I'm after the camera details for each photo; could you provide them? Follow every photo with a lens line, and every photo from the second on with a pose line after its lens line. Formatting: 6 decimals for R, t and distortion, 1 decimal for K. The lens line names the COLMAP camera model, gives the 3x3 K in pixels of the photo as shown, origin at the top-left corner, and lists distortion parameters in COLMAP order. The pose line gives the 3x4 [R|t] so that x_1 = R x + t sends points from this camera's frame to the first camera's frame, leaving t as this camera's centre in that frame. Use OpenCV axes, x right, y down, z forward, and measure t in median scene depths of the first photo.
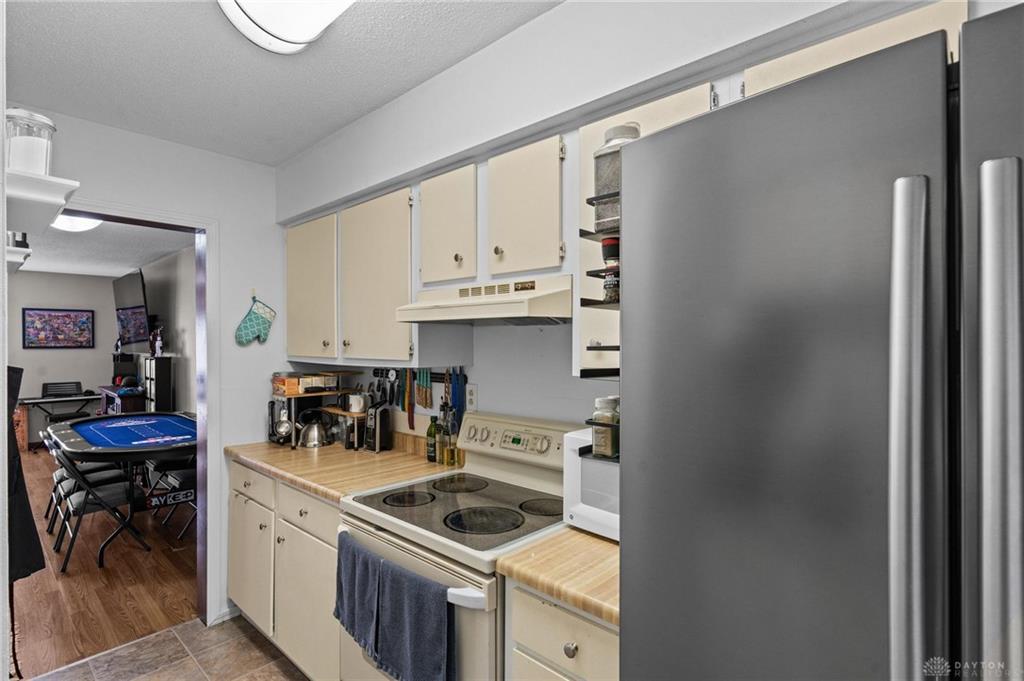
lens RADIAL K [[505.4, 0, 515.2], [0, 505.4, 345.0], [0, 0, 1]] dist [-0.004096, 0.000600]
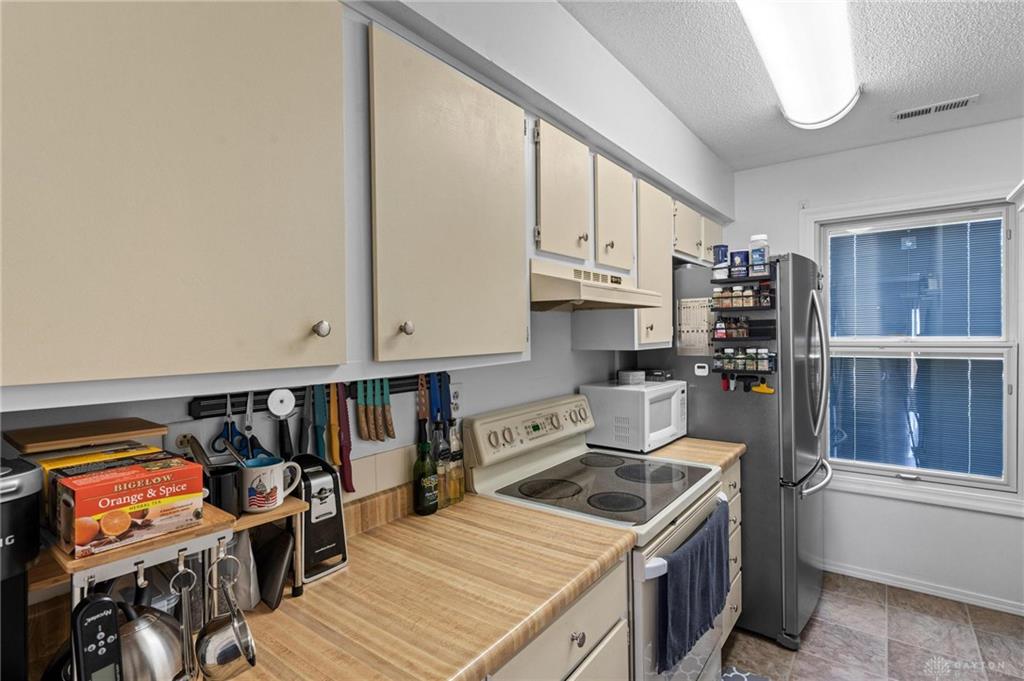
lens RADIAL K [[505.4, 0, 513.1], [0, 505.4, 334.9], [0, 0, 1]] dist [-0.004096, 0.000600]
pose [[-0.097478, -0.011227, 0.995174, -0.293223], [0.016187, 0.999786, 0.012865, -0.001039], [-0.995106, 0.017363, -0.097275, 0.344535]]
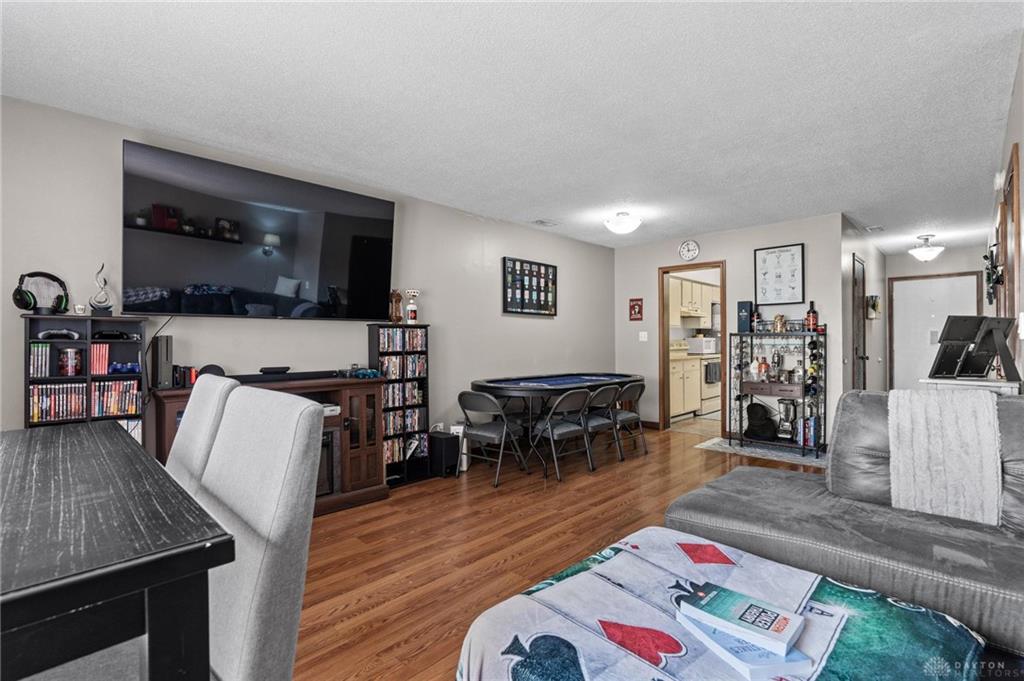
lens RADIAL K [[468.6, 0, 512.5], [0, 468.6, 341.2], [0, 0, 1]] dist [-0.008480, 0.002544]
pose [[0.035528, -0.001924, 0.999367, -1.149047], [0.009240, 0.999956, 0.001597, 0.040252], [-0.999326, 0.009178, 0.035544, 0.658126]]
